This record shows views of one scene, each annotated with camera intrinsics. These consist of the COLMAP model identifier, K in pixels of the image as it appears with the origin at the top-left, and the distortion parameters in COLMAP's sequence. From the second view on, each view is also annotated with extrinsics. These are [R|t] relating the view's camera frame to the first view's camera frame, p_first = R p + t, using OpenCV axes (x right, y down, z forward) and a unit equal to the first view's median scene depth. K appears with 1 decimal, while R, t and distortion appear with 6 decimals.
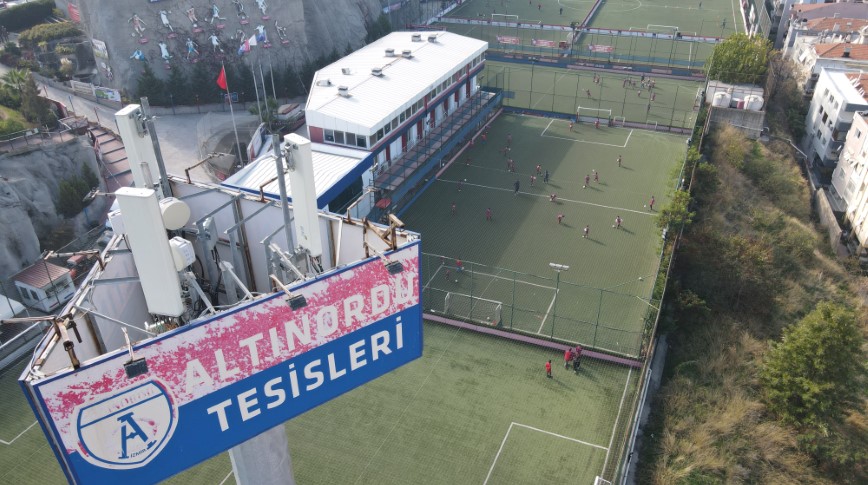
lens RADIAL K [[636.0, 0, 434.0], [0, 636.0, 242.5], [0, 0, 1]] dist [0.009724, 0.004195]
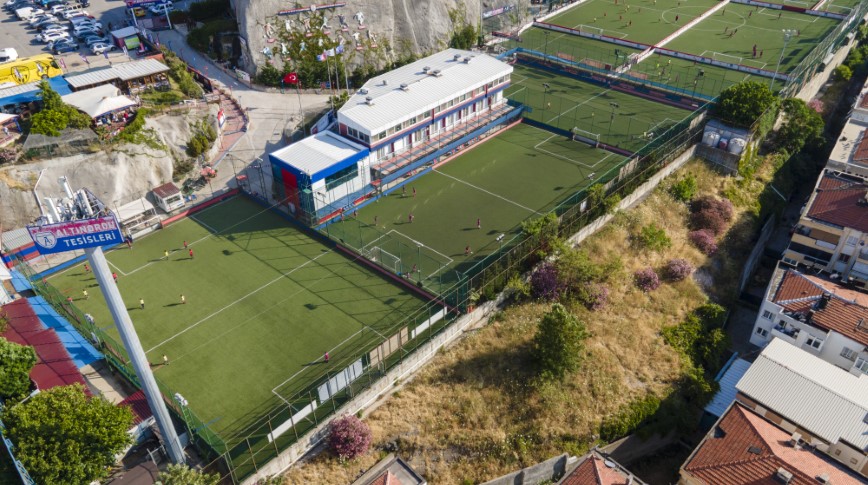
lens RADIAL K [[636.0, 0, 434.0], [0, 636.0, 242.5], [0, 0, 1]] dist [0.009724, 0.004195]
pose [[0.944694, 0.187160, -0.269305, 0.343855], [-0.167952, 0.981409, 0.092895, -0.062275], [0.281684, -0.042527, 0.958564, -0.274350]]
